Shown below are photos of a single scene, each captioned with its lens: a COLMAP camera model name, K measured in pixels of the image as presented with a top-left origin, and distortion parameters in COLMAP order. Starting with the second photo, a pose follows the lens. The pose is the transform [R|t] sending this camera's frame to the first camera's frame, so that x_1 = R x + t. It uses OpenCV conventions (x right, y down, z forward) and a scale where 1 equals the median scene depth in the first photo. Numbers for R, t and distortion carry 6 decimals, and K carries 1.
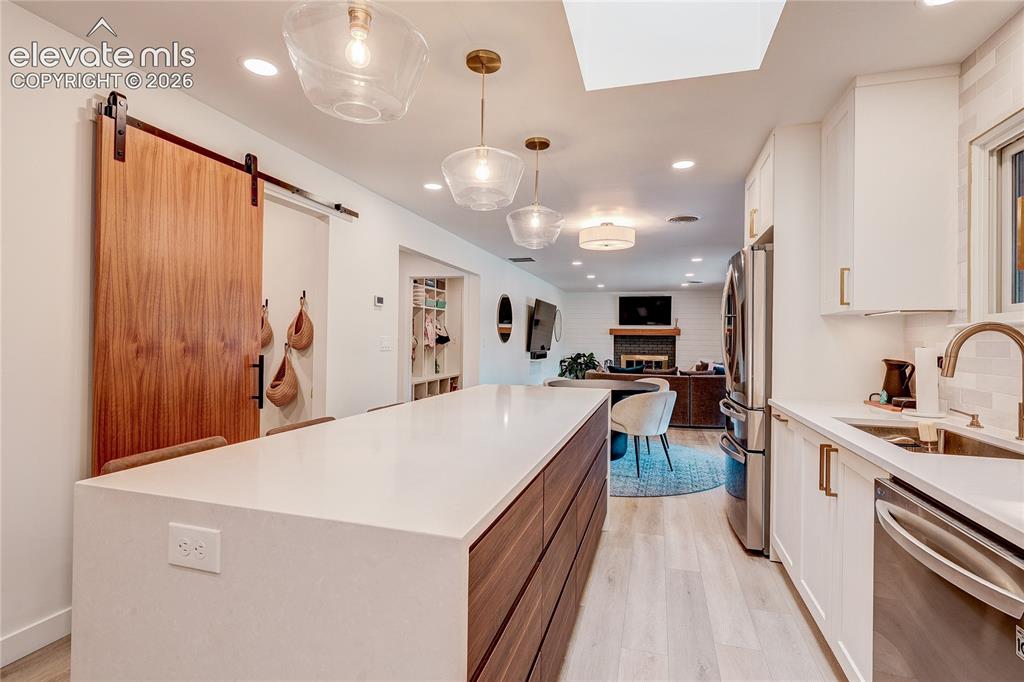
lens RADIAL K [[490.1, 0, 512.5], [0, 490.1, 339.6], [0, 0, 1]] dist [0.000100, -0.000955]
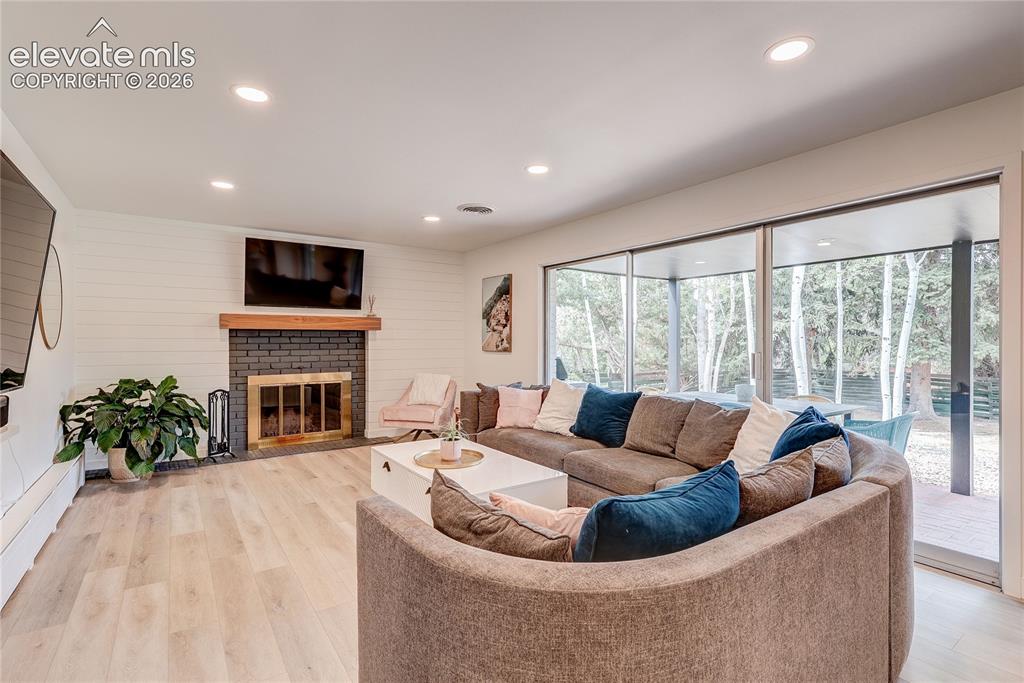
lens RADIAL K [[490.1, 0, 513.0], [0, 490.1, 340.8], [0, 0, 1]] dist [0.000100, -0.000955]
pose [[0.615349, -0.014321, 0.788124, 0.027175], [0.005099, 0.999886, 0.014188, -0.004193], [-0.788238, -0.004712, 0.615352, 0.562297]]
